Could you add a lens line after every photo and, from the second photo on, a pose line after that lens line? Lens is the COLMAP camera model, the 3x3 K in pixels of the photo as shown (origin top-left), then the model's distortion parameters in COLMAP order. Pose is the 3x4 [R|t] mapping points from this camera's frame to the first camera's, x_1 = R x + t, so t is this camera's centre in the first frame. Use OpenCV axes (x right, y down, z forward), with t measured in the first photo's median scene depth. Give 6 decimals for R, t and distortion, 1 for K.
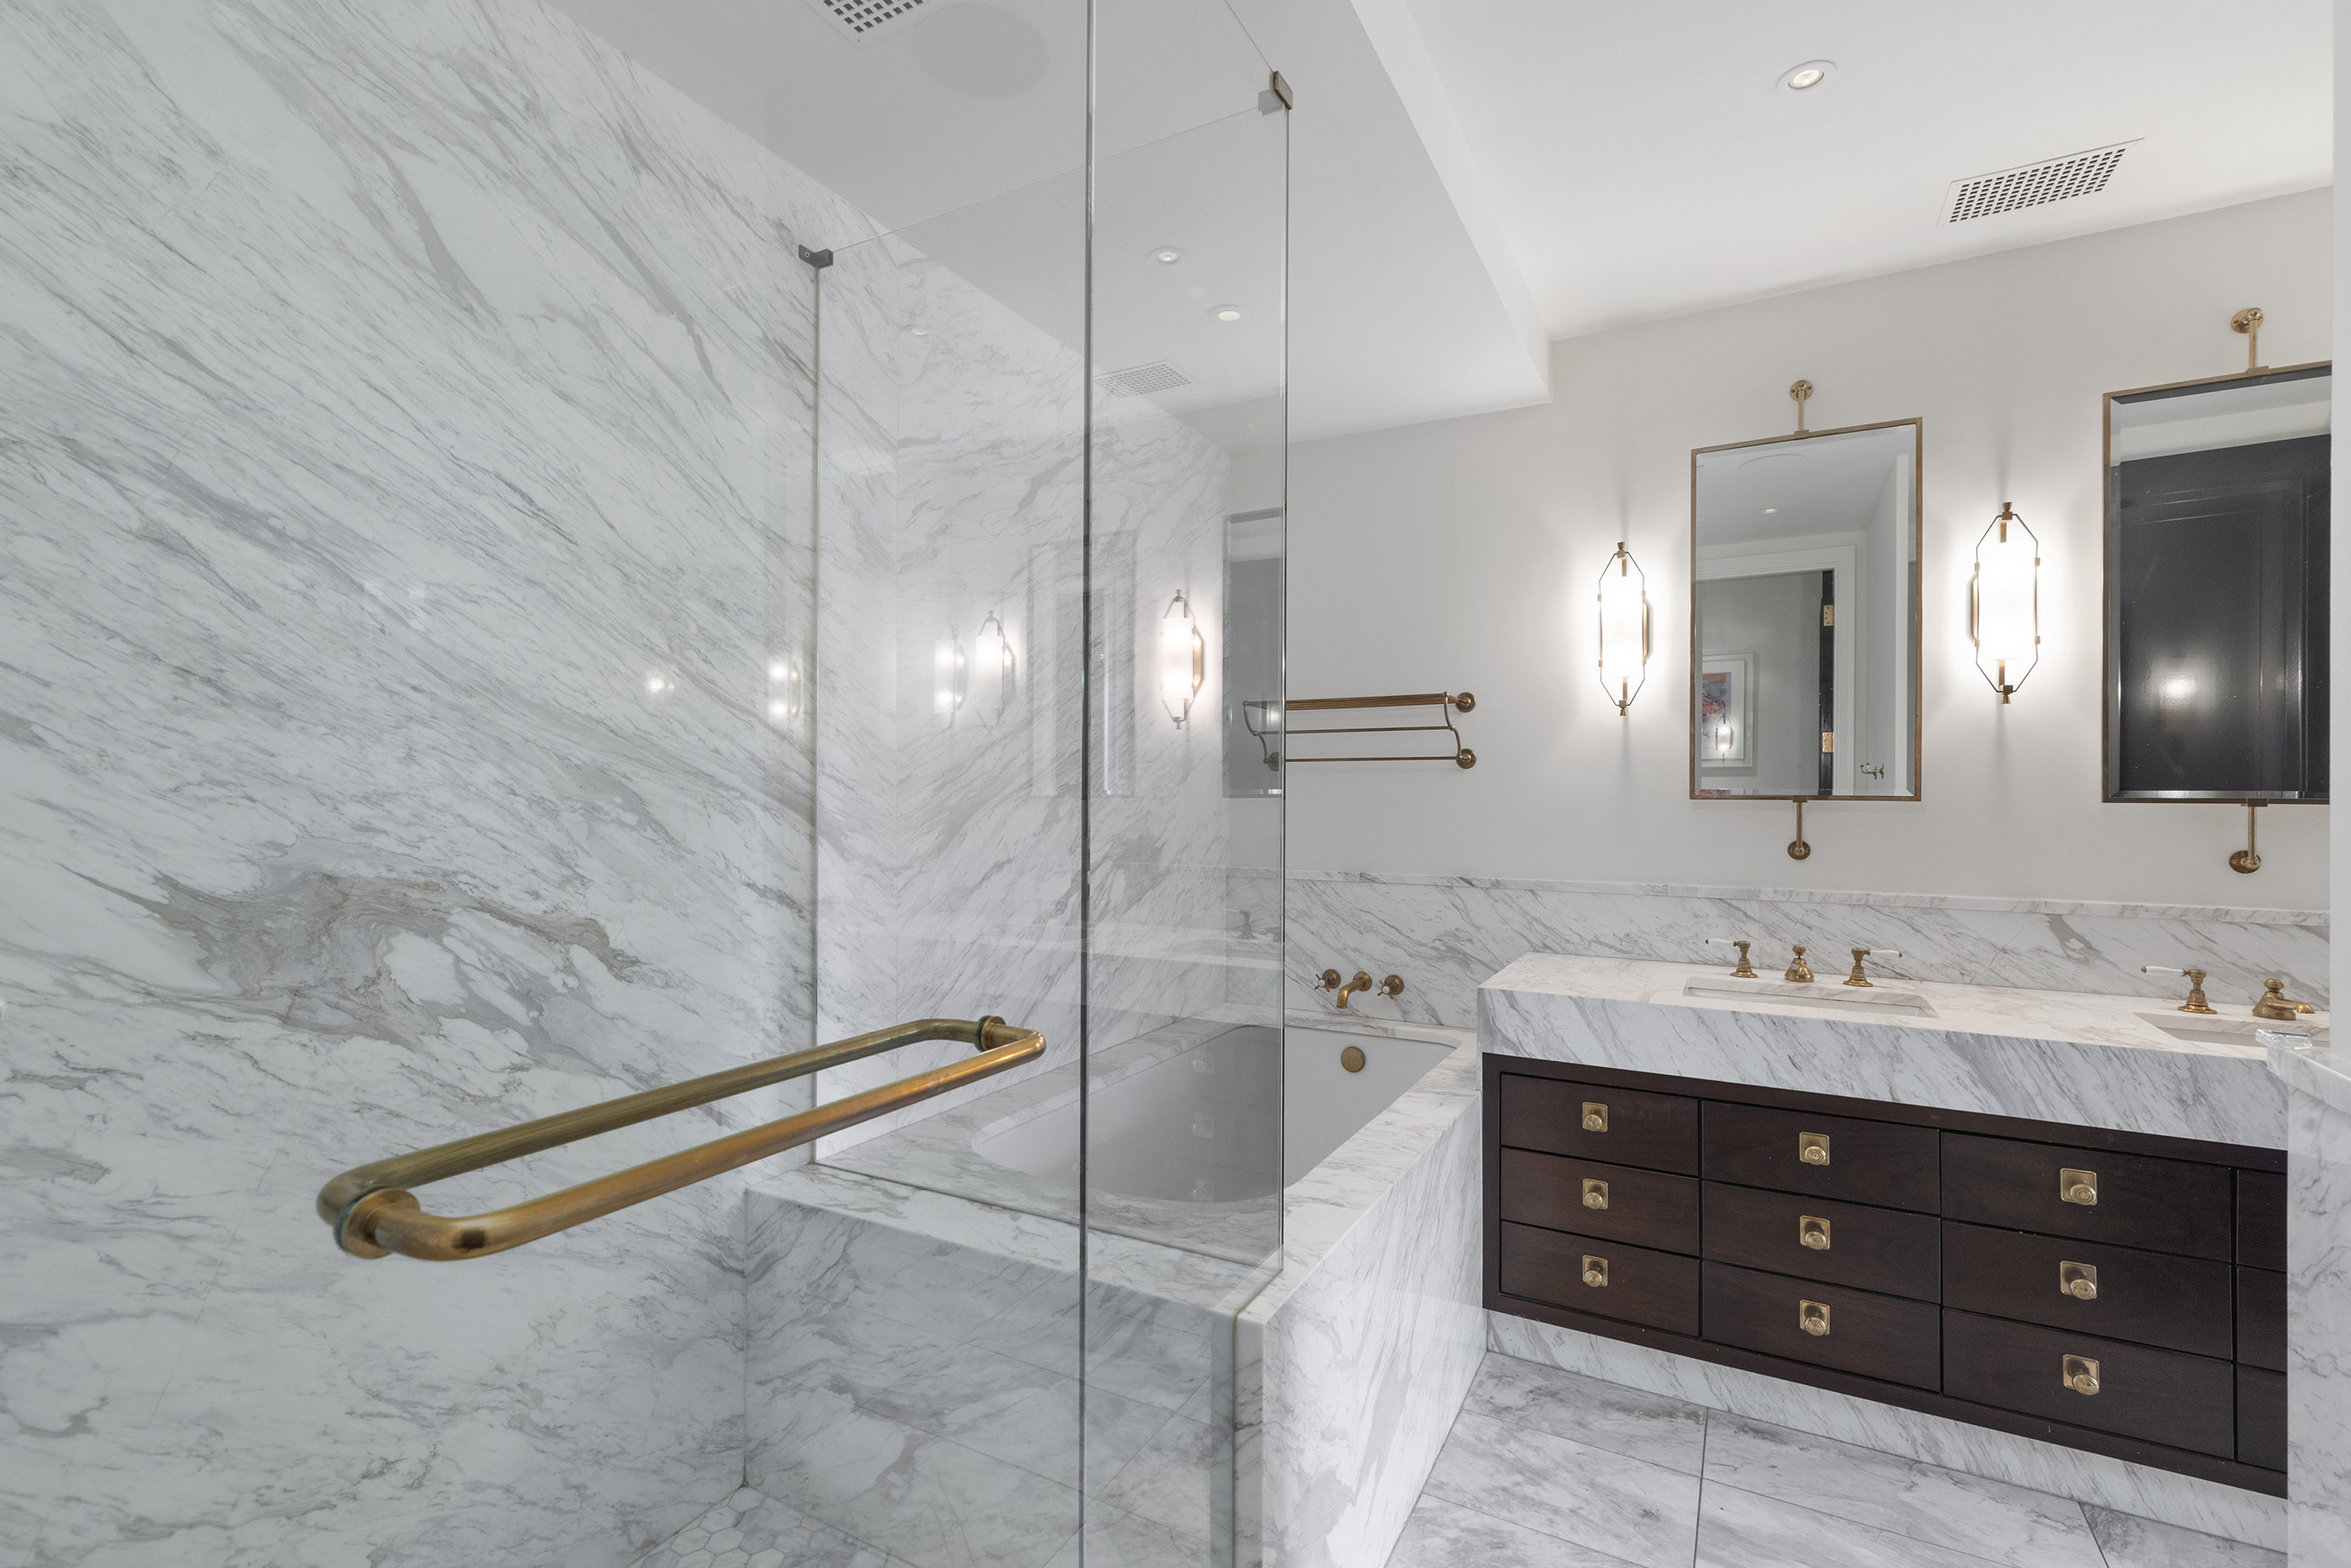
lens RADIAL K [[1065.6, 0, 1179.0], [0, 1065.6, 791.2], [0, 0, 1]] dist [0.008103, 0.000360]
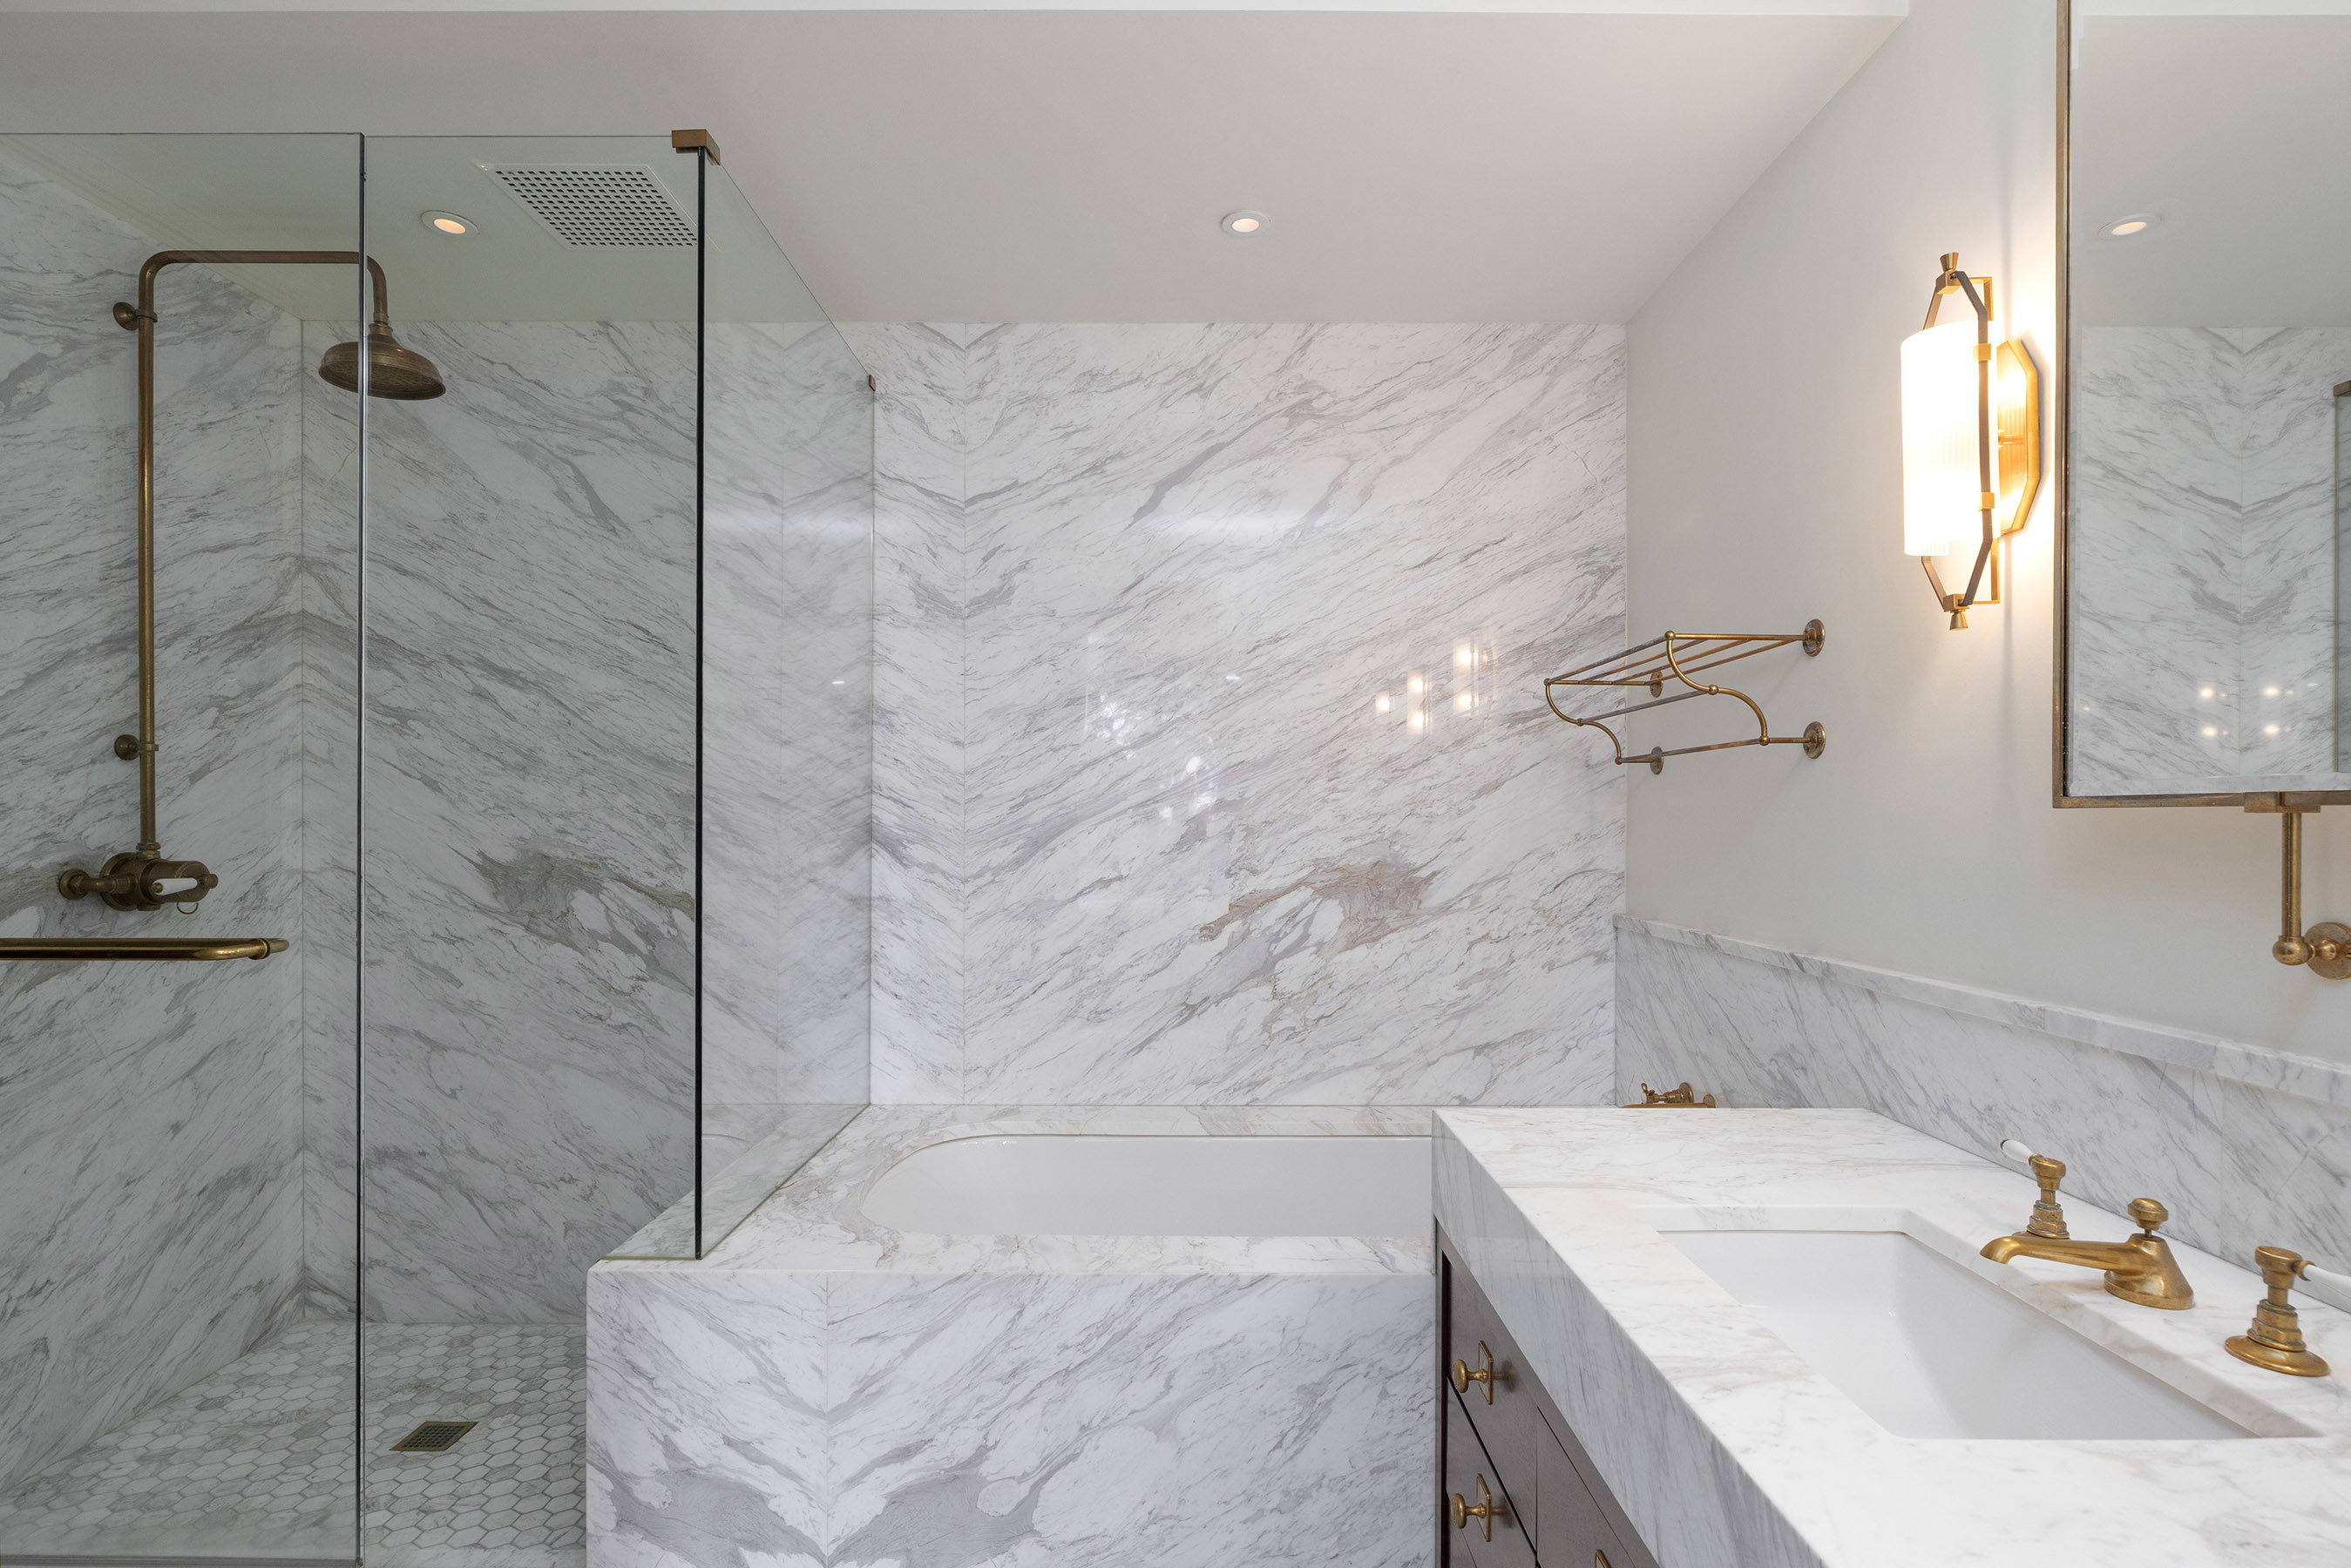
lens RADIAL K [[1142.6, 0, 1175.6], [0, 1142.6, 822.8], [0, 0, 1]] dist [-0.005117, 0.000344]
pose [[0.471892, -0.000716, -0.881656, 1.199851], [0.004998, 0.999986, 0.001864, 0.017480], [0.881642, -0.005286, 0.471888, 0.814105]]
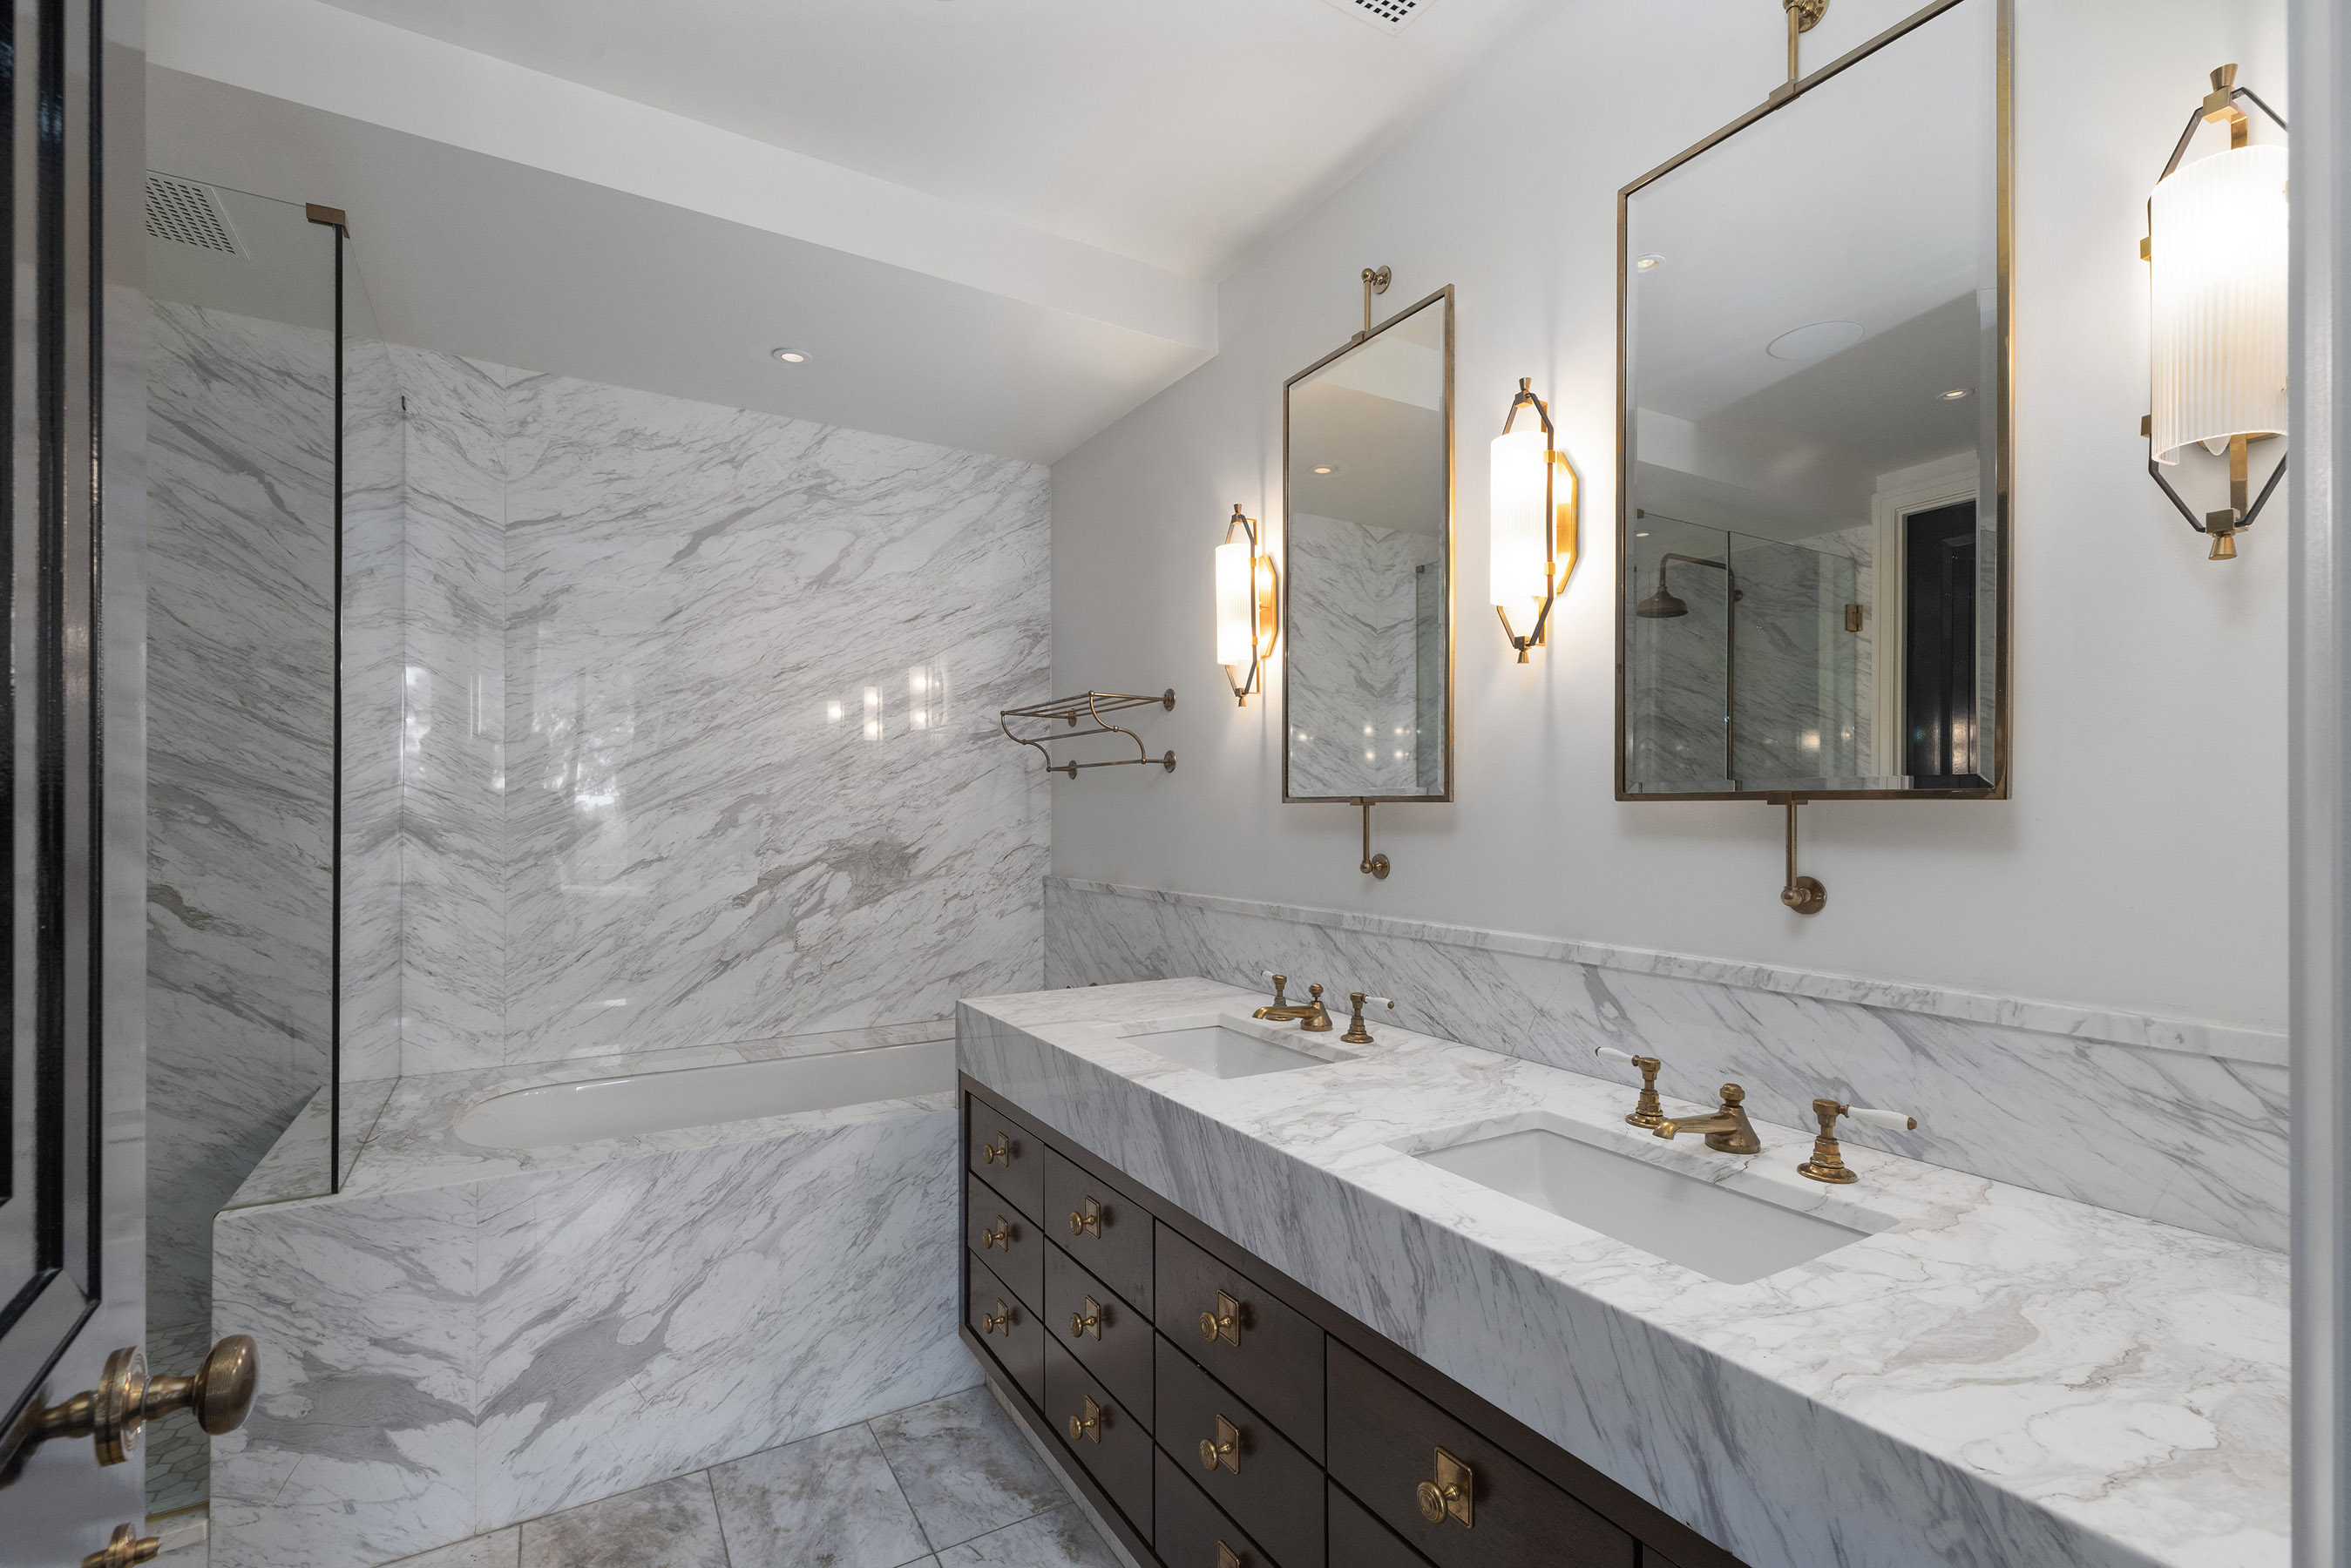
lens RADIAL K [[1065.6, 0, 1177.0], [0, 1065.6, 807.5], [0, 0, 1]] dist [0.008103, 0.000360]
pose [[0.858901, -0.006189, -0.512104, 1.405856], [0.006124, 0.999980, -0.001815, 0.019778], [0.512105, -0.001577, 0.858921, 0.412146]]
